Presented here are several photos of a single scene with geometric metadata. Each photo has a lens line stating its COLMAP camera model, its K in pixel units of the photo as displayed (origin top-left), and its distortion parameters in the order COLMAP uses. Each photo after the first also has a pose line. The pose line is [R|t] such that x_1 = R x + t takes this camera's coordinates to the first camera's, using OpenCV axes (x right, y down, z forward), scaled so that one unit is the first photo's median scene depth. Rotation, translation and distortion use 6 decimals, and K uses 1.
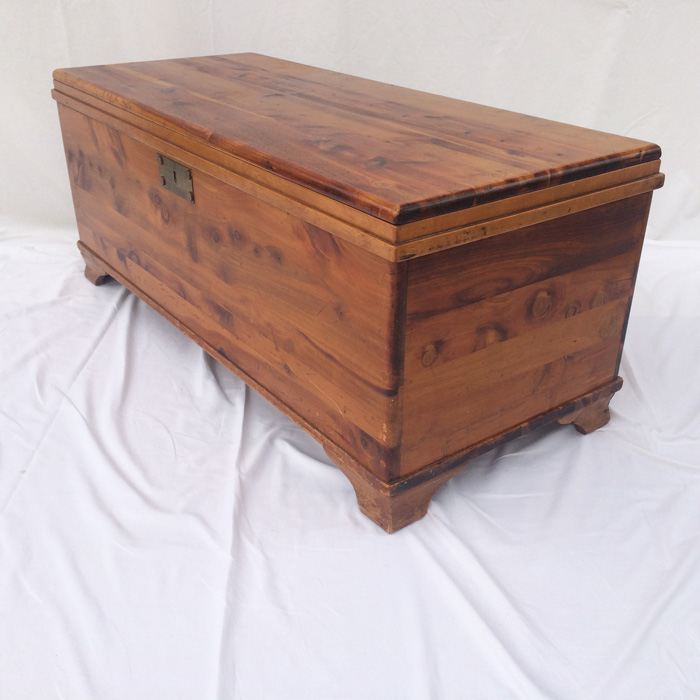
lens RADIAL K [[798.7, 0, 351.3], [0, 798.7, 352.9], [0, 0, 1]] dist [0.070308, -0.082350]
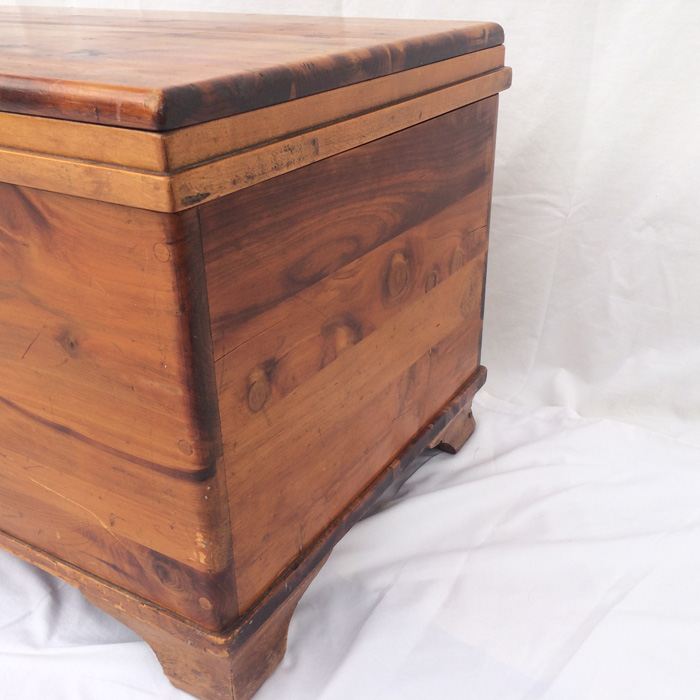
lens RADIAL K [[798.7, 0, 351.3], [0, 798.7, 352.9], [0, 0, 1]] dist [0.070308, -0.082350]
pose [[0.922929, -0.184951, 0.337631, -0.022083], [0.193063, 0.981138, 0.009714, -0.014053], [-0.333060, 0.056219, 0.941228, 0.441801]]
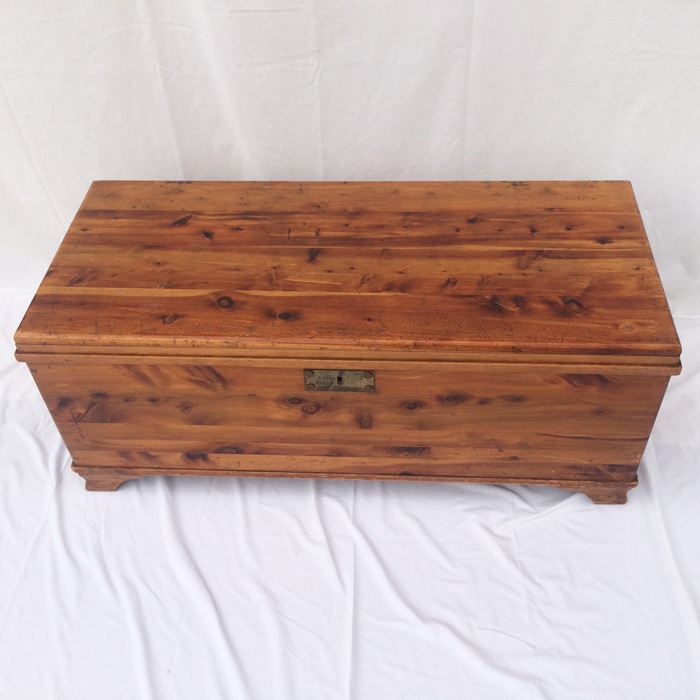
lens RADIAL K [[798.7, 0, 351.3], [0, 798.7, 352.9], [0, 0, 1]] dist [0.070308, -0.082350]
pose [[0.644789, -0.569872, 0.509405, -0.922706], [0.395066, 0.818991, 0.416144, -0.866106], [-0.654347, -0.067076, 0.753214, 0.230571]]
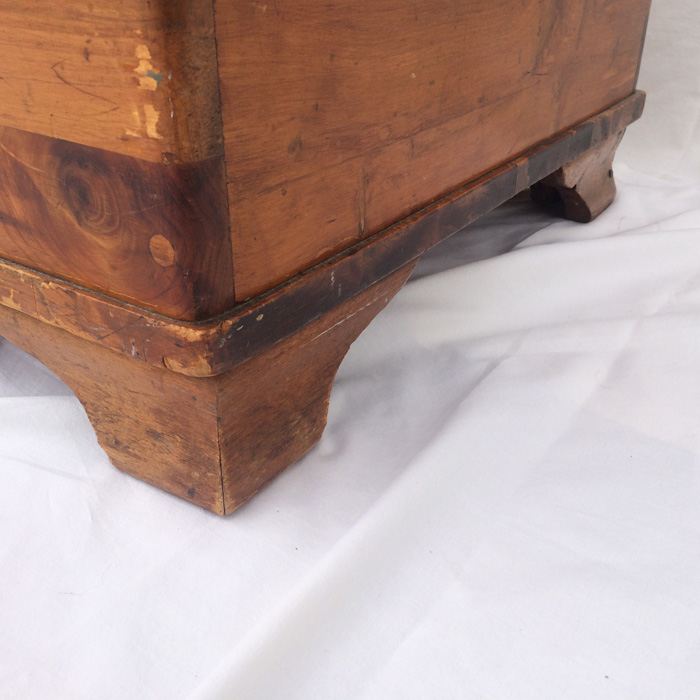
lens RADIAL K [[798.7, 0, 351.3], [0, 798.7, 352.9], [0, 0, 1]] dist [0.070308, -0.082350]
pose [[0.944702, -0.158915, 0.286852, 0.017760], [0.152192, 0.987292, 0.045737, 0.167661], [-0.290476, 0.000449, 0.956882, 0.736707]]
